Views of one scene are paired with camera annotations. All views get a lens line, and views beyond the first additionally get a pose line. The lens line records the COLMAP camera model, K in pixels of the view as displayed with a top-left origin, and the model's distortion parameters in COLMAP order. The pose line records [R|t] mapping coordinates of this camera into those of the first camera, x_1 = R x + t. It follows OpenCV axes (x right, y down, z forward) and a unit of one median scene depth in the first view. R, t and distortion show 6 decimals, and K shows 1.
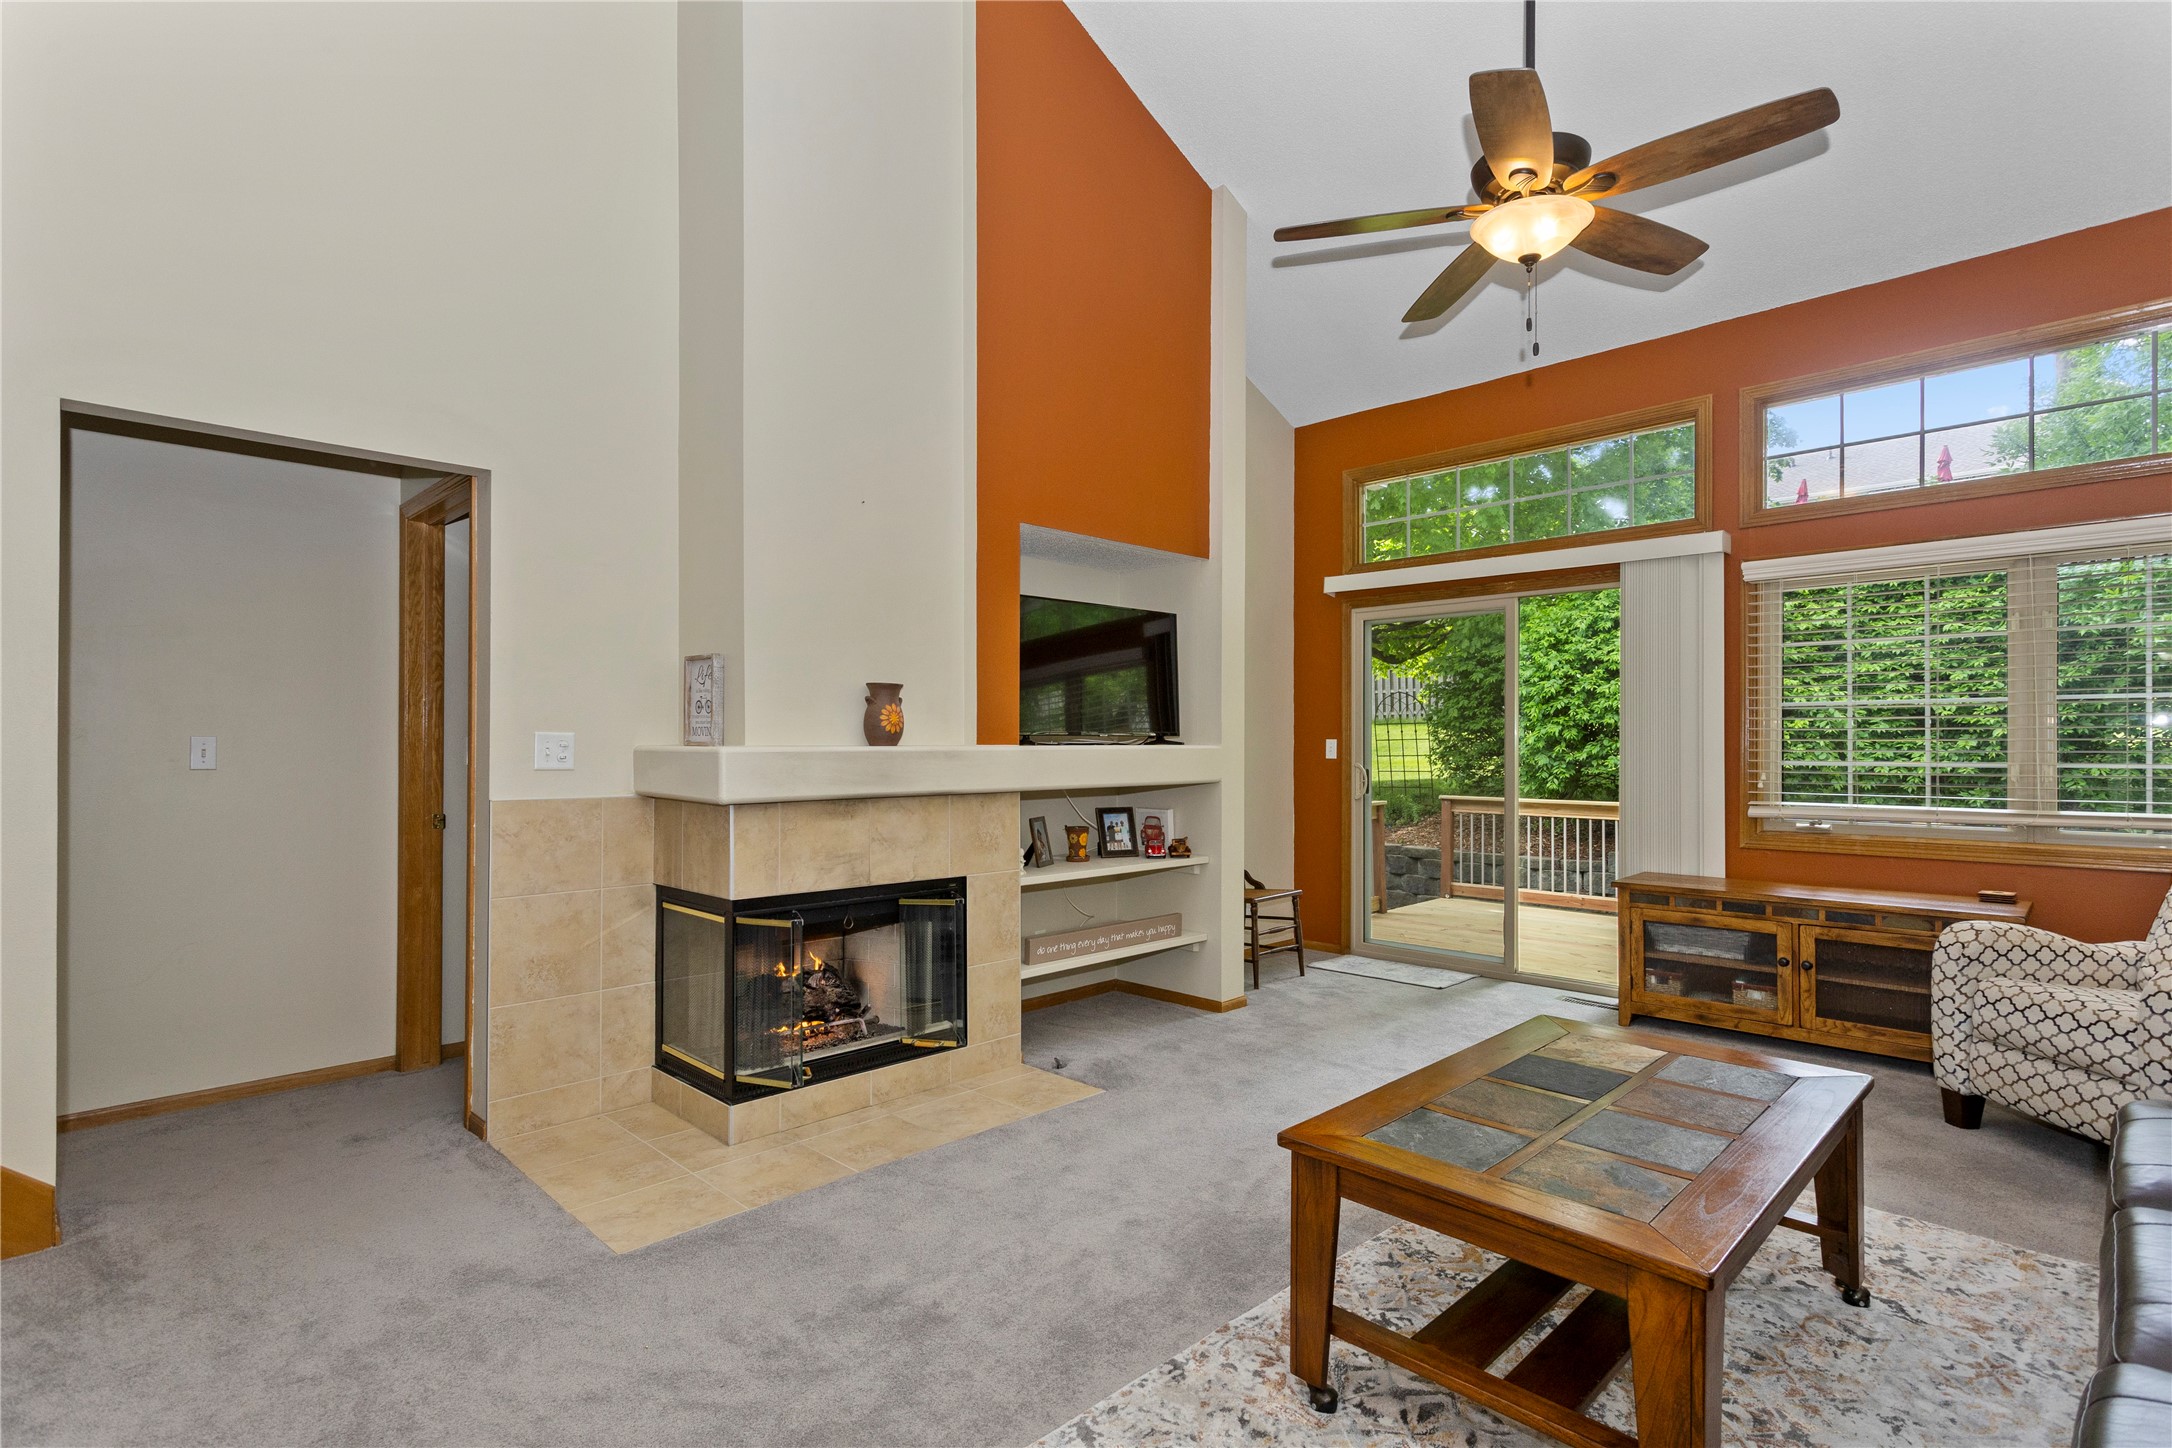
lens RADIAL K [[1051.5, 0, 1078.9], [0, 1051.5, 734.4], [0, 0, 1]] dist [0.001614, 0.003366]
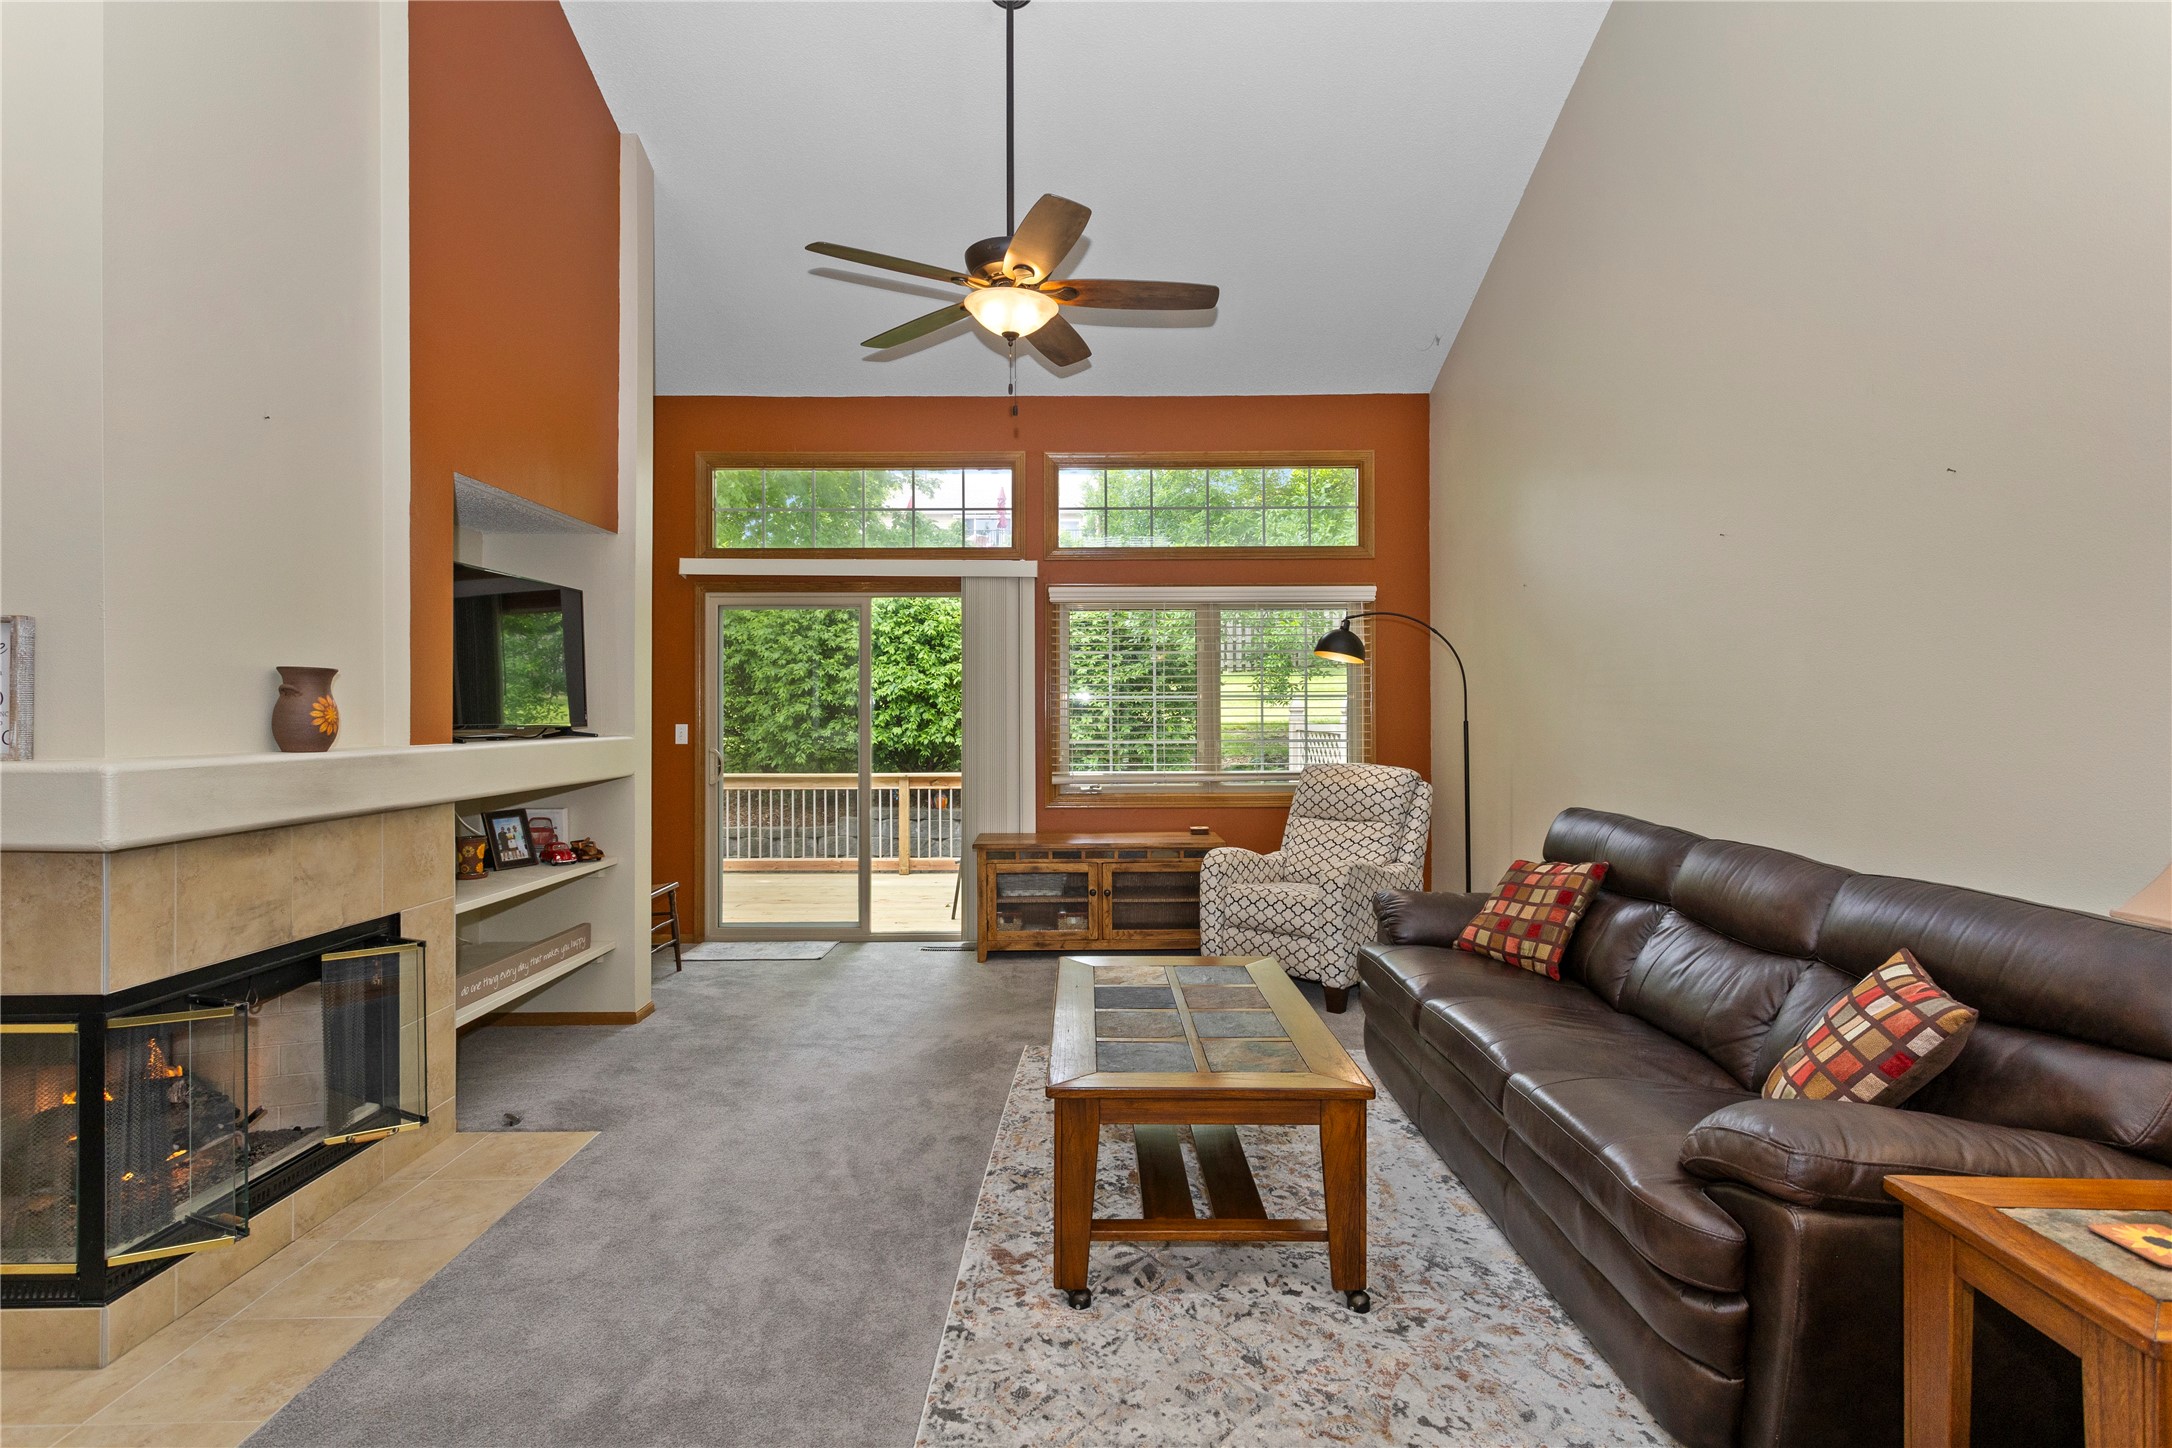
lens RADIAL K [[1051.5, 0, 1084.9], [0, 1051.5, 702.4], [0, 0, 1]] dist [0.001614, 0.003366]
pose [[0.699981, 0.004798, 0.714145, -0.318121], [-0.003082, 0.999988, -0.003697, -0.021943], [-0.714155, 0.000387, 0.699988, 0.080448]]
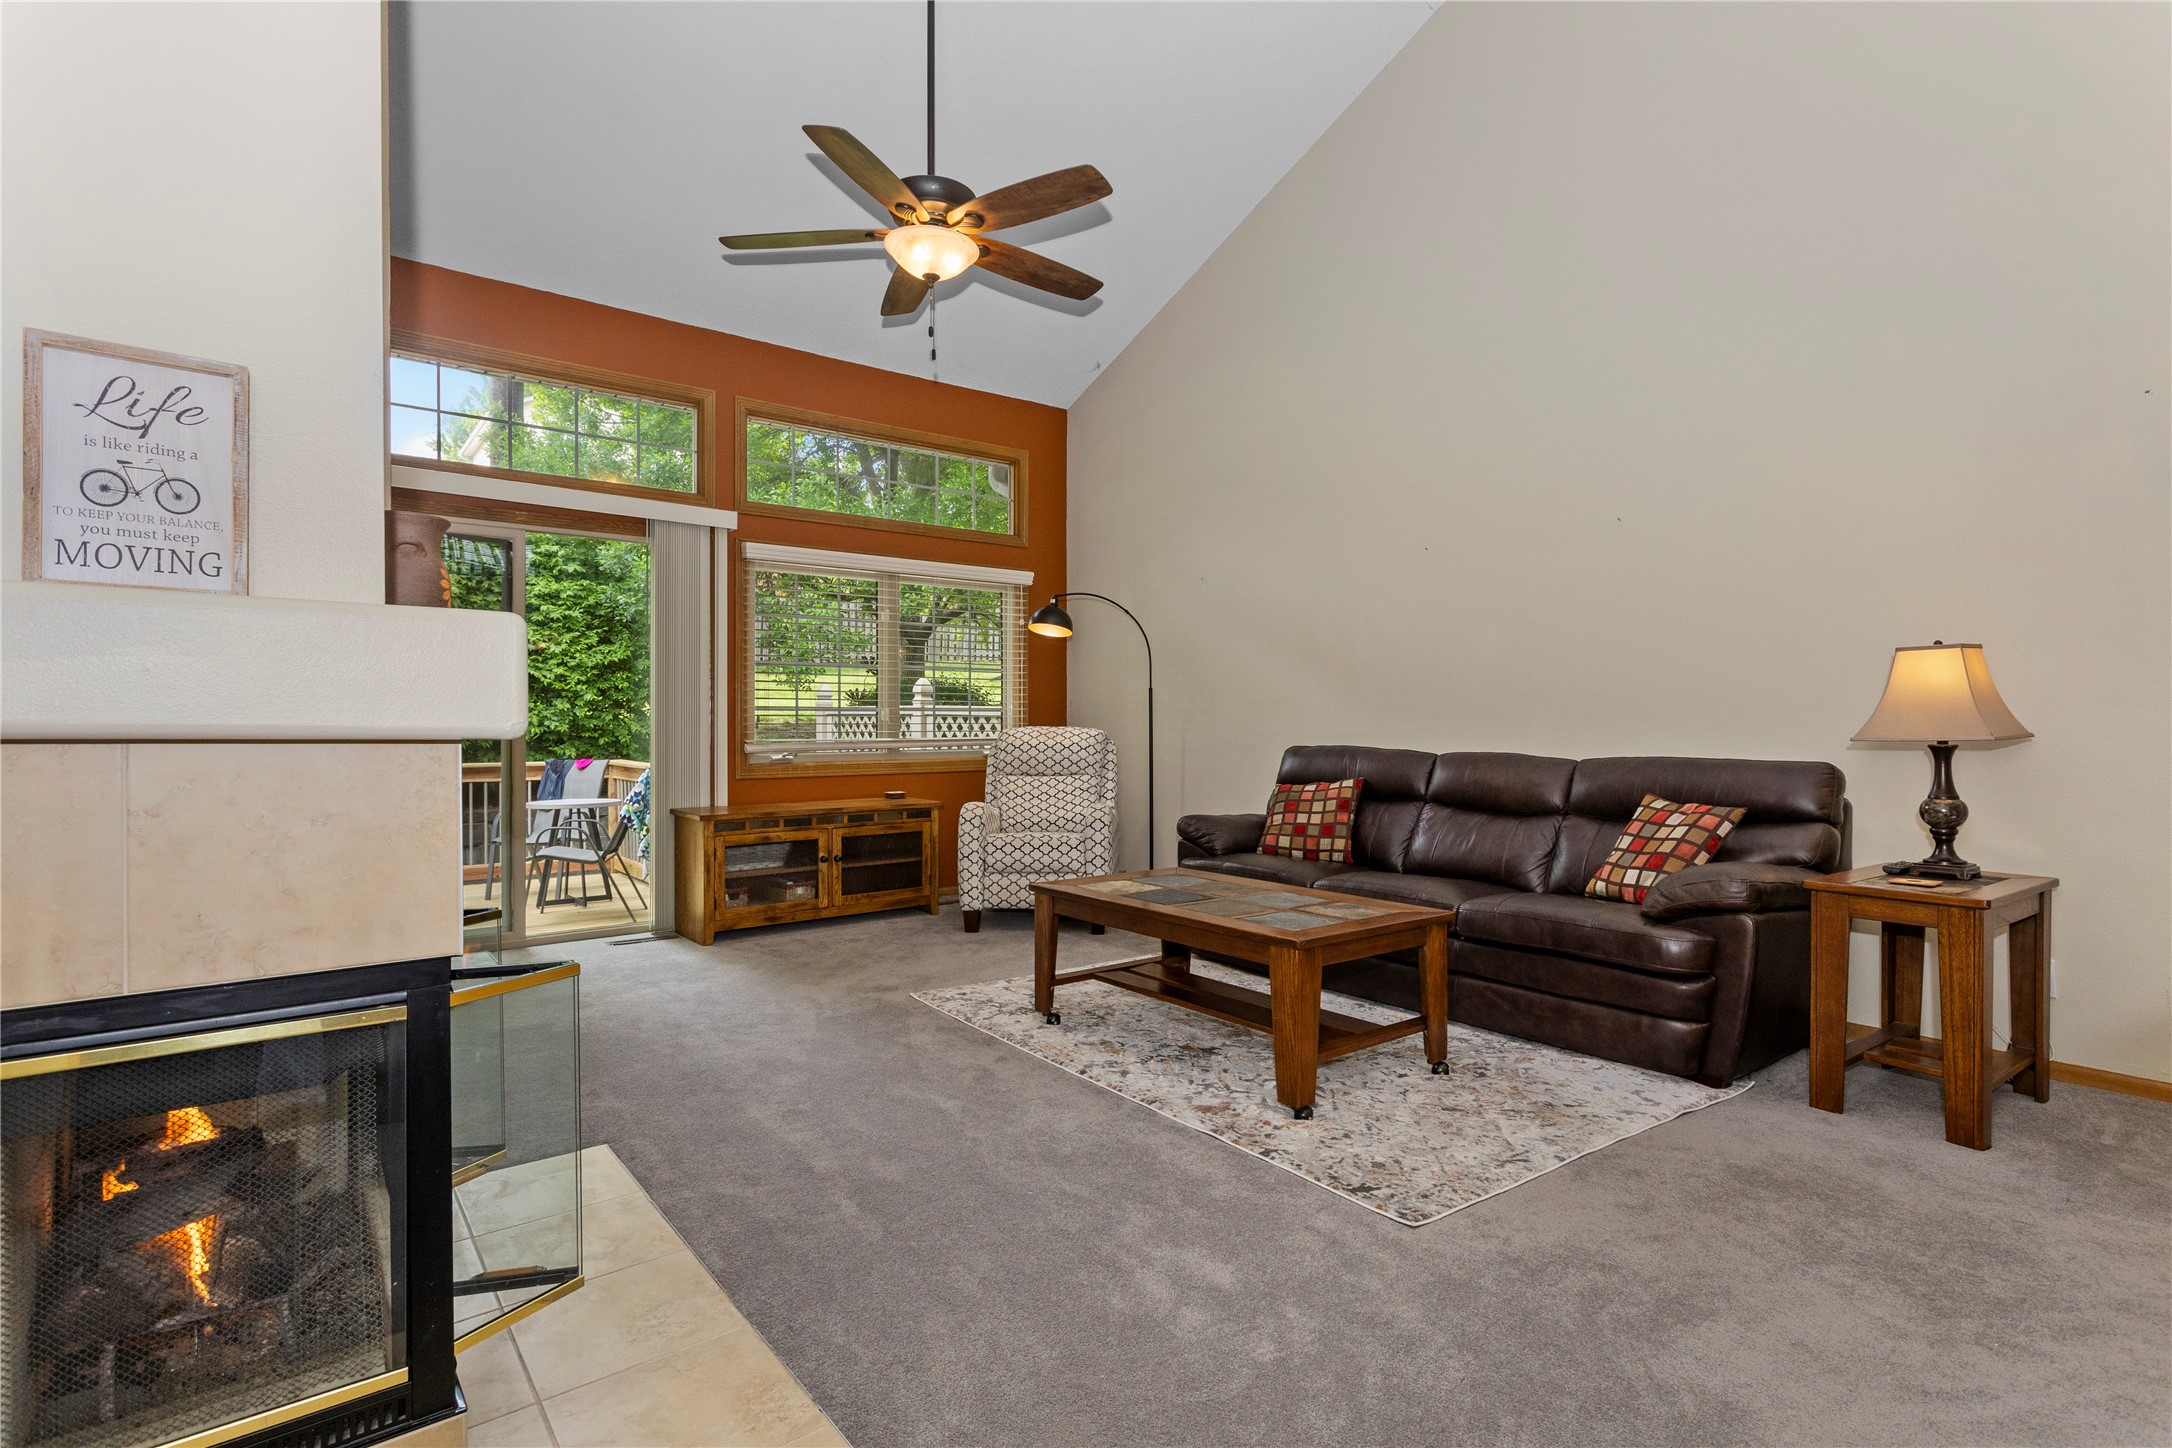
lens RADIAL K [[1051.5, 0, 1085.3], [0, 1051.5, 715.6], [0, 0, 1]] dist [0.001614, 0.003366]
pose [[0.112810, 0.006115, 0.993598, -0.638314], [-0.008389, 0.999951, -0.005202, 0.046666], [-0.993581, -0.007749, 0.112856, 0.583187]]
